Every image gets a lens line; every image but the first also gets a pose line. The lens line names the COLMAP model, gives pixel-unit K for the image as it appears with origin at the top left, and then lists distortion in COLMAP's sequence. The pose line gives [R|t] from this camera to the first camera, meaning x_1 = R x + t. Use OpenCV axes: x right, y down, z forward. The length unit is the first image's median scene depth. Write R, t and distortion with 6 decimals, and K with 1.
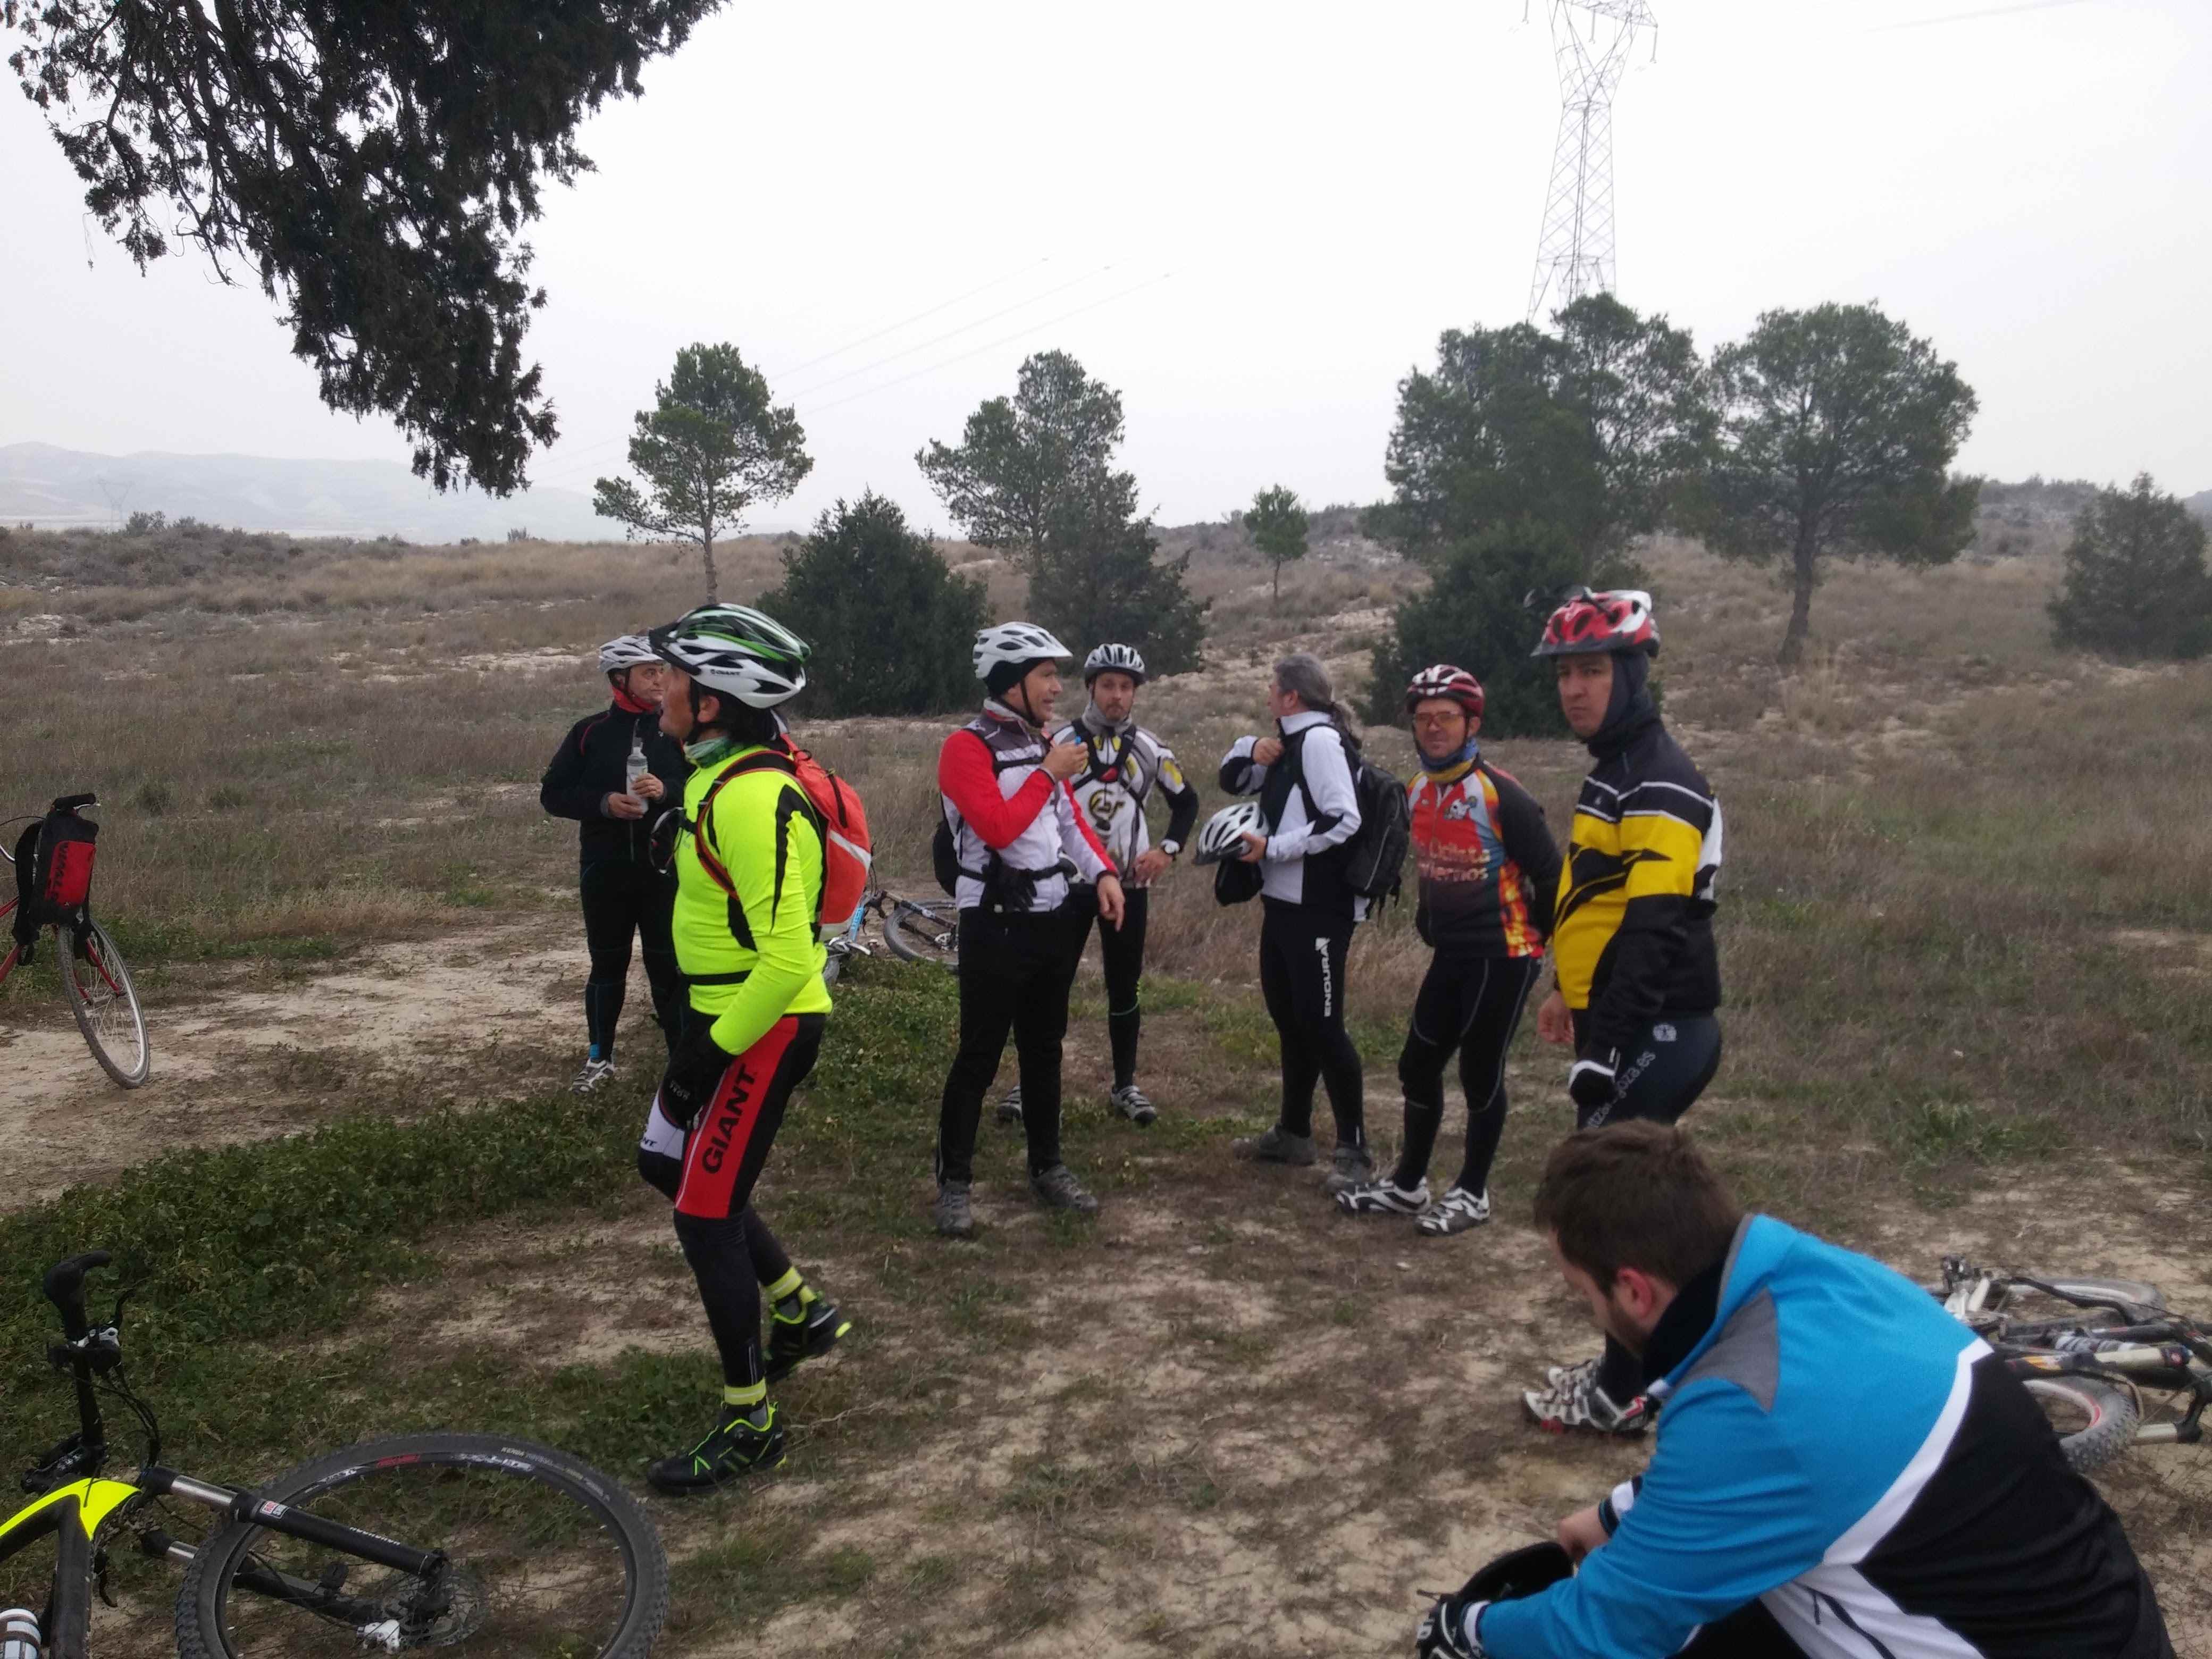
lens RADIAL K [[1835.6, 0, 1106.0], [0, 1835.6, 829.5], [0, 0, 1]] dist [0.077675, -0.078695]
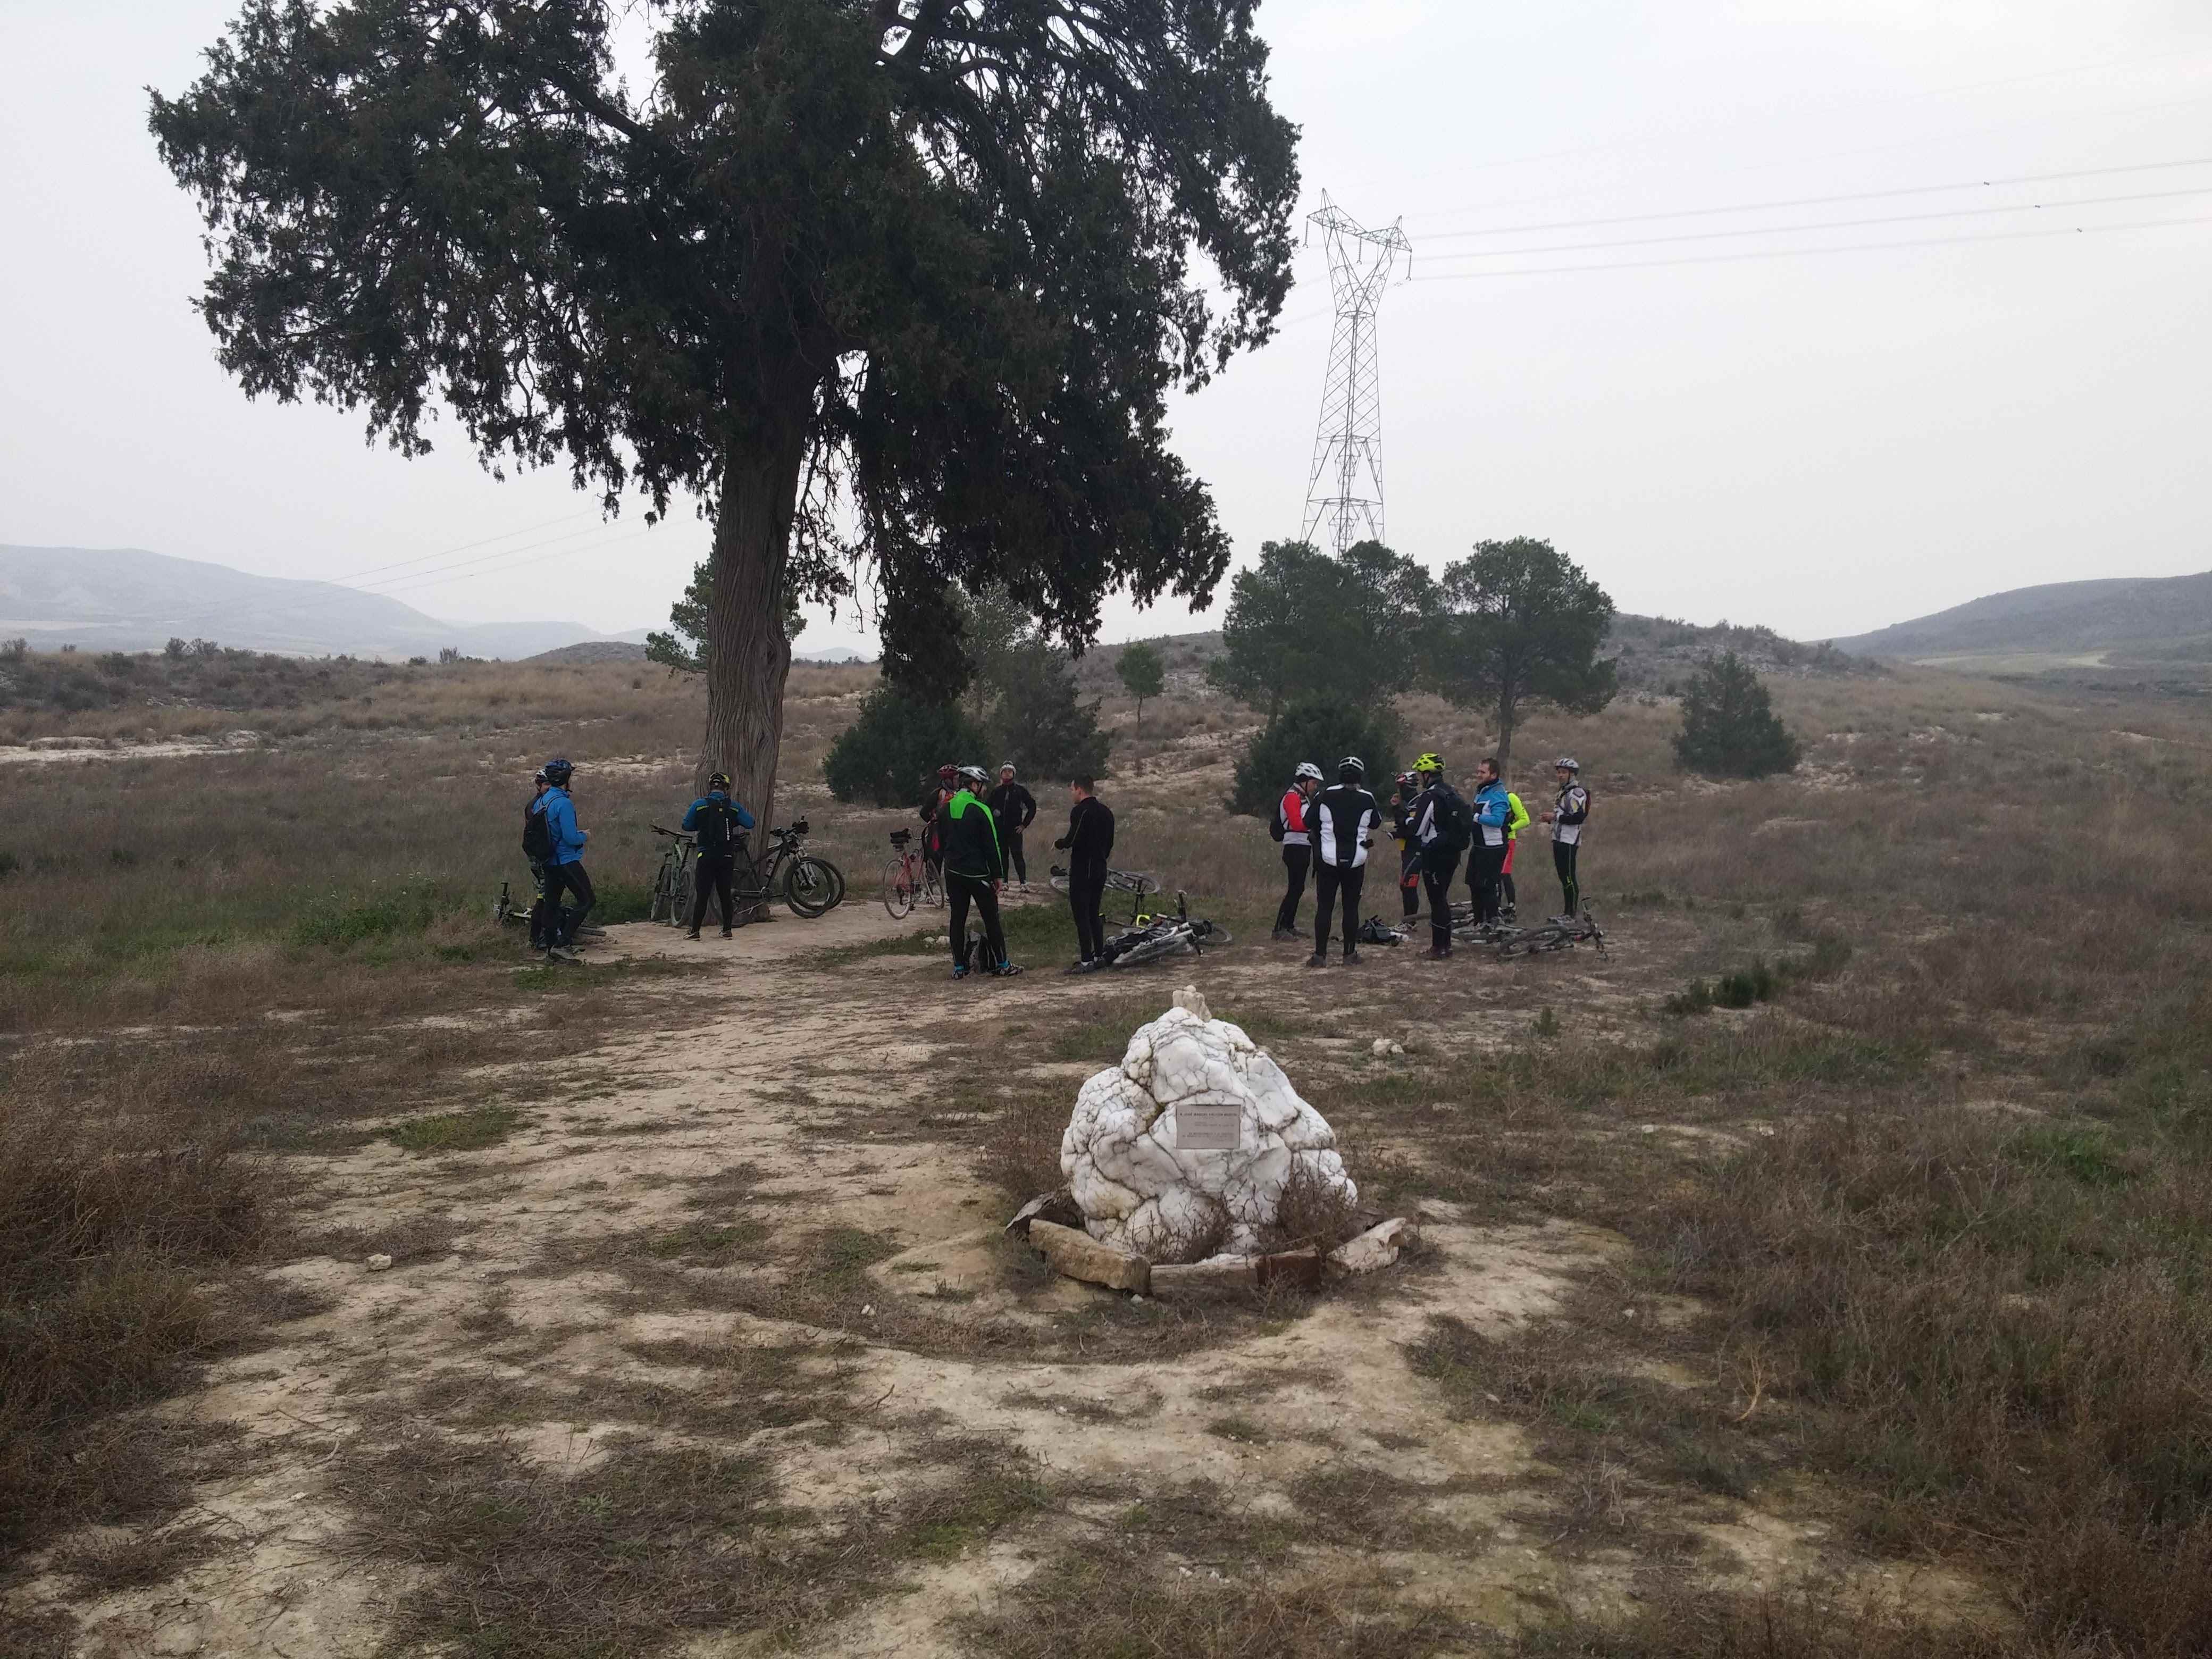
lens RADIAL K [[1850.0, 0, 1106.0], [0, 1850.0, 829.5], [0, 0, 1]] dist [0.071874, -0.079972]
pose [[0.992973, 0.005316, 0.118221, -0.561136], [0.001372, 0.998406, -0.056420, 0.167065], [-0.118332, 0.056185, 0.991383, -2.058551]]
